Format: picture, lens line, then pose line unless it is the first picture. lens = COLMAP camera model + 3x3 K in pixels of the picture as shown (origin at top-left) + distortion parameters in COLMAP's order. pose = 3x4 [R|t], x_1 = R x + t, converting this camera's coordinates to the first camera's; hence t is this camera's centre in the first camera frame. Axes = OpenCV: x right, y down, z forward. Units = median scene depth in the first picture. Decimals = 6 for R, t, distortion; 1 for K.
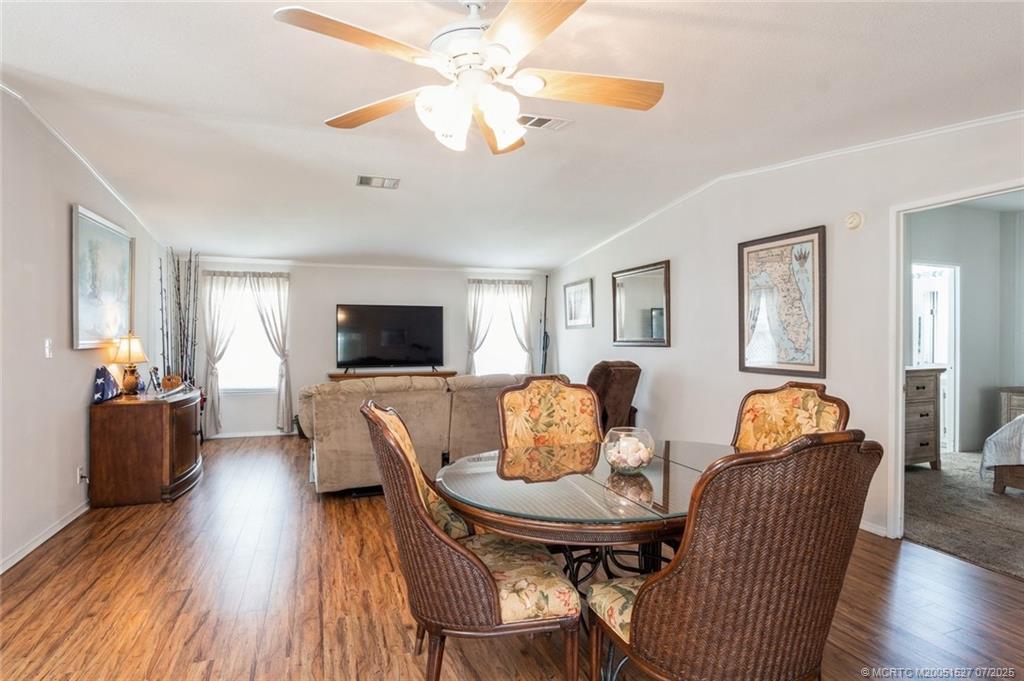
lens RADIAL K [[557.5, 0, 515.3], [0, 557.5, 340.8], [0, 0, 1]] dist [-0.020472, 0.006427]
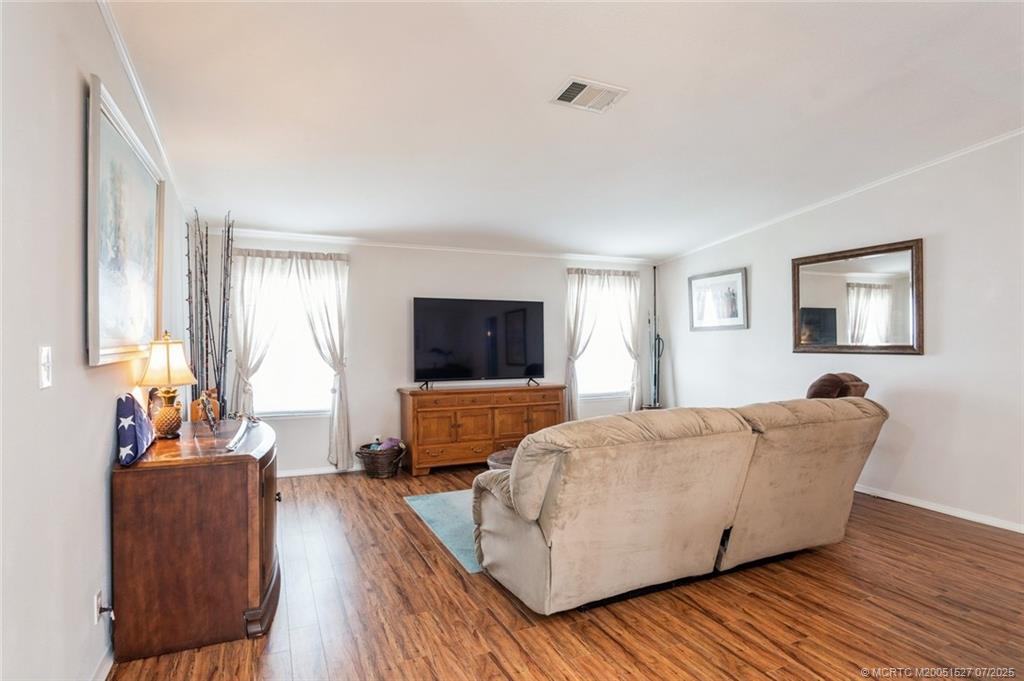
lens RADIAL K [[557.5, 0, 539.3], [0, 557.5, 345.4], [0, 0, 1]] dist [-0.020472, 0.006427]
pose [[0.994922, -0.000693, 0.100647, -0.363969], [0.000455, 0.999997, 0.002385, -0.004352], [-0.100649, -0.002327, 0.994919, 0.376490]]
